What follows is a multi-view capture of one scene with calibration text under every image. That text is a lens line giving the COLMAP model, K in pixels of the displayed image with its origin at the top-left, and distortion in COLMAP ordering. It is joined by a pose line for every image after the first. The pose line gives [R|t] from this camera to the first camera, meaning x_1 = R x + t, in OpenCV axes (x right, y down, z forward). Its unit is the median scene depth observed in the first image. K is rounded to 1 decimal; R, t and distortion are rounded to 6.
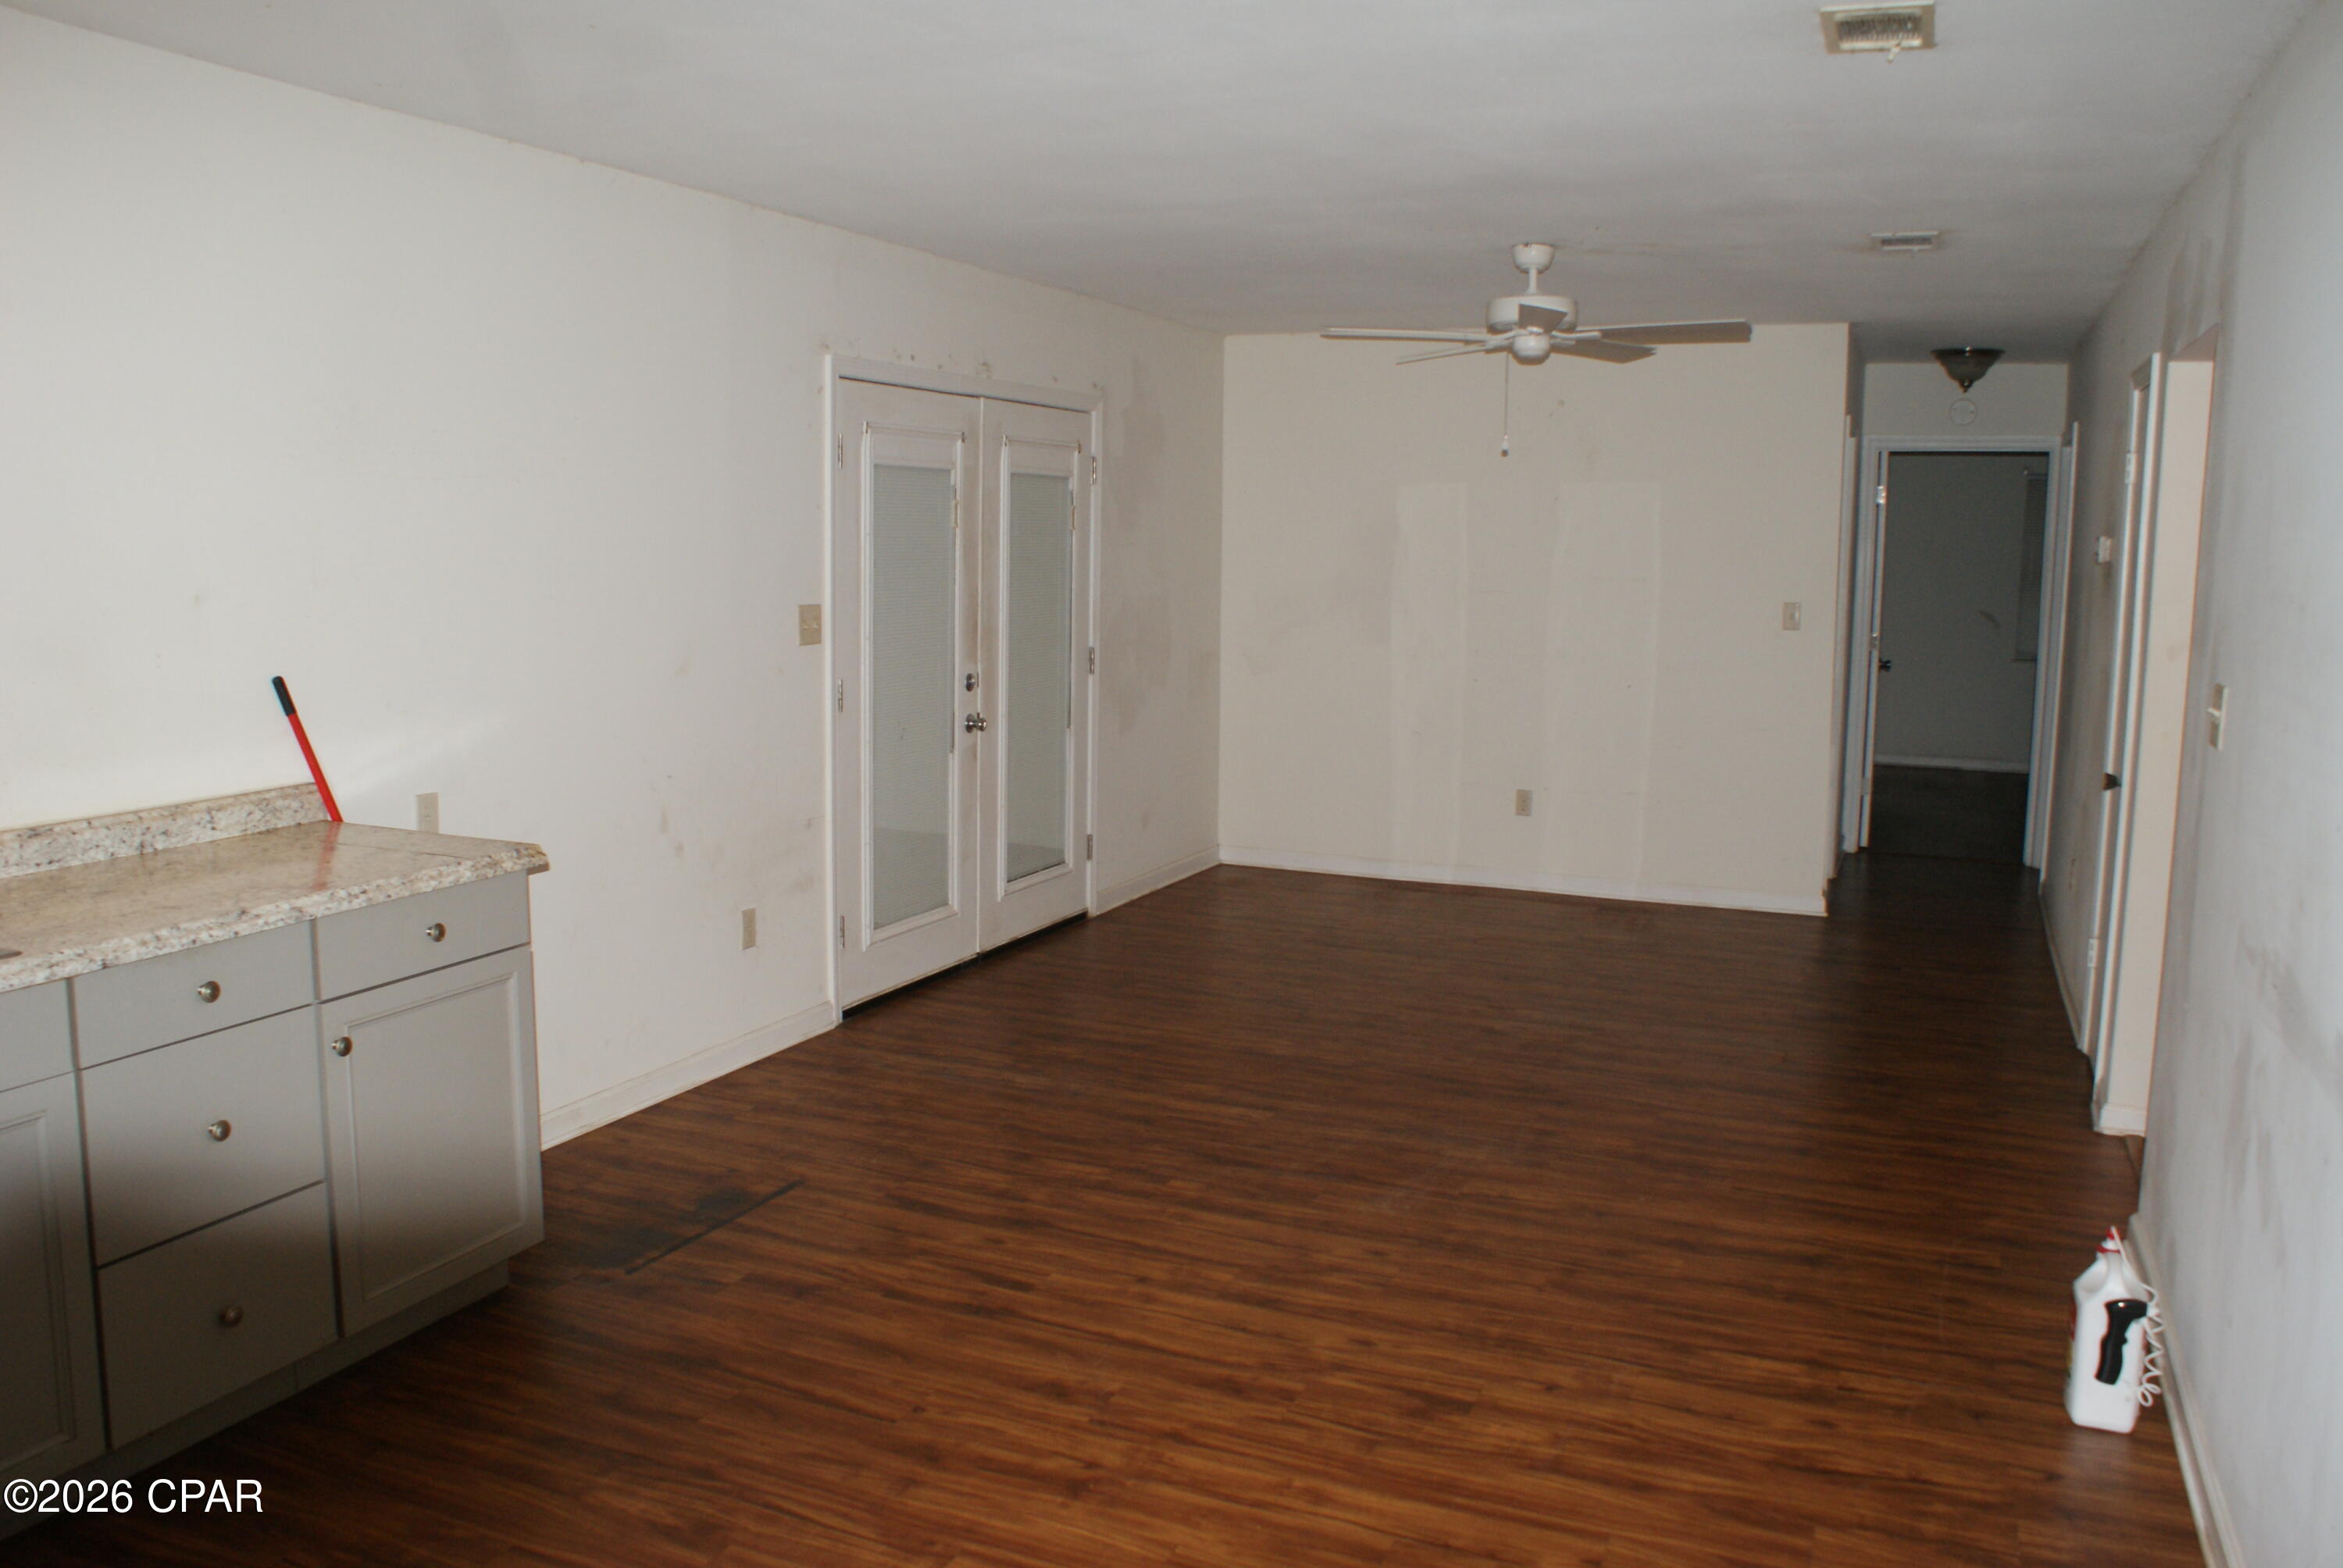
lens RADIAL K [[1827.4, 0, 1171.5], [0, 1827.4, 784.0], [0, 0, 1]] dist [-0.162352, 0.179355]
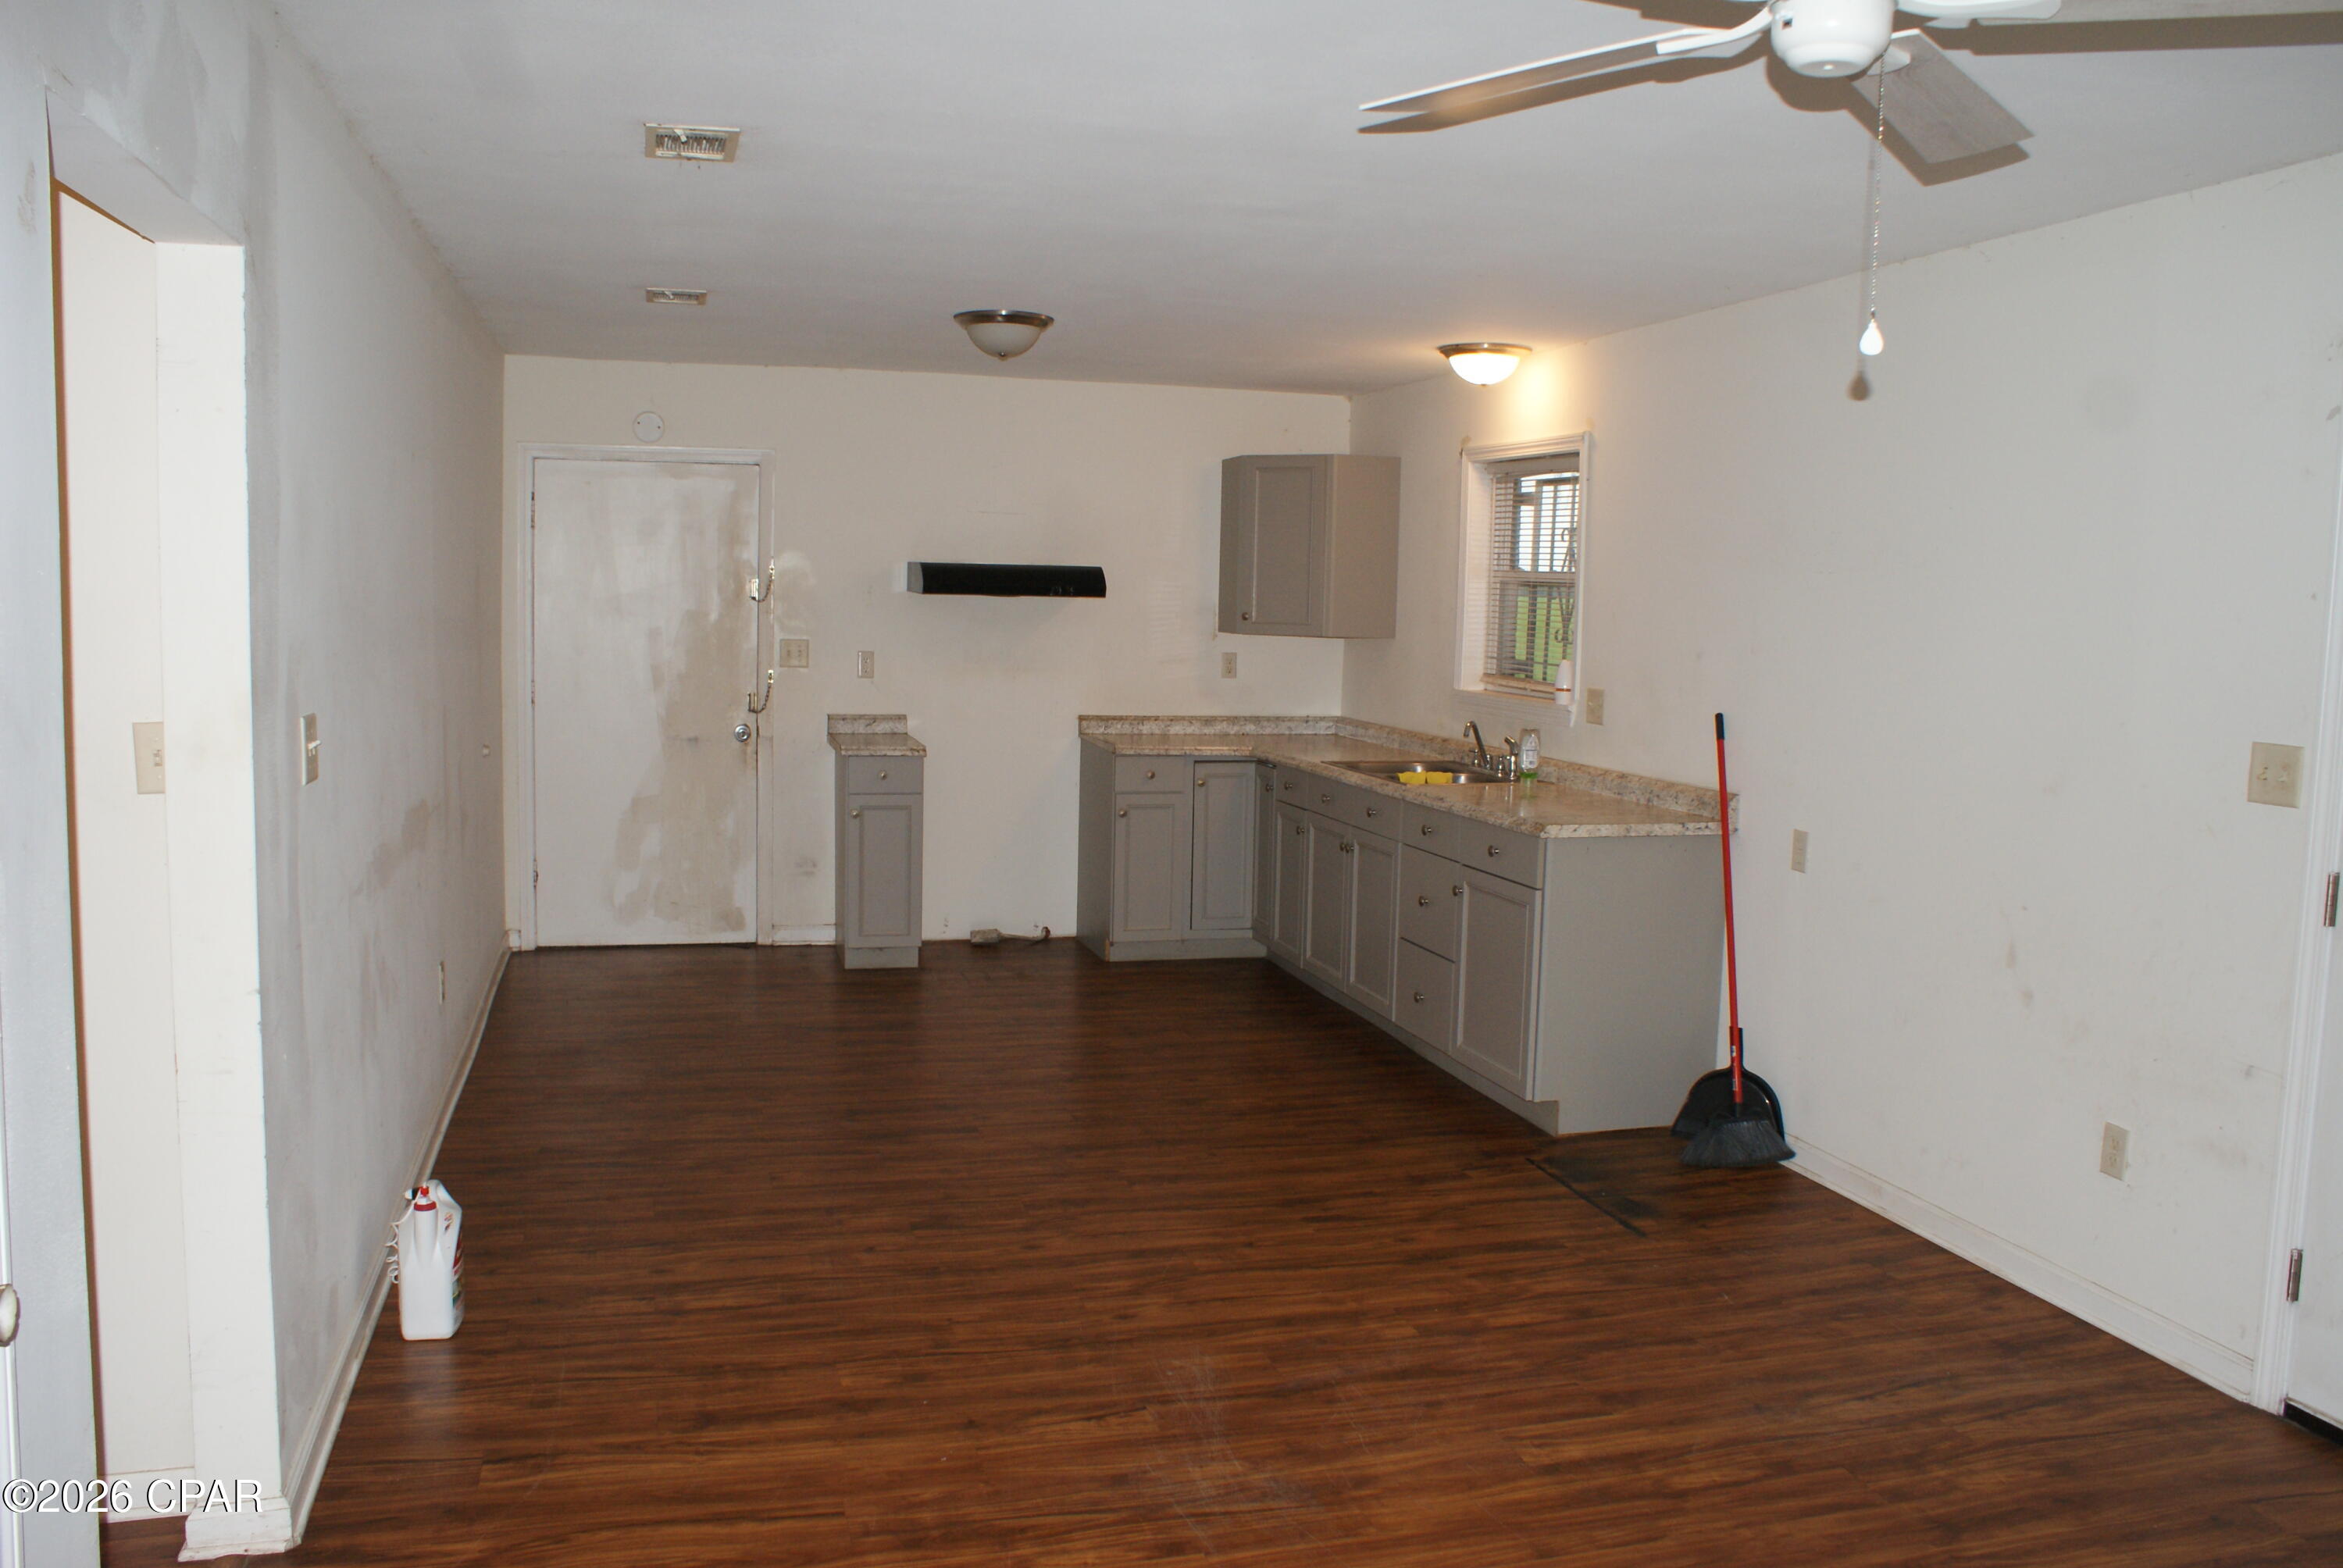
lens RADIAL K [[1827.4, 0, 1171.5], [0, 1827.4, 784.0], [0, 0, 1]] dist [-0.162352, 0.179355]
pose [[-0.772982, 0.031788, -0.633631, 0.720959], [-0.123267, 0.972185, 0.199150, -0.226487], [0.622338, 0.232045, -0.747563, 1.712231]]
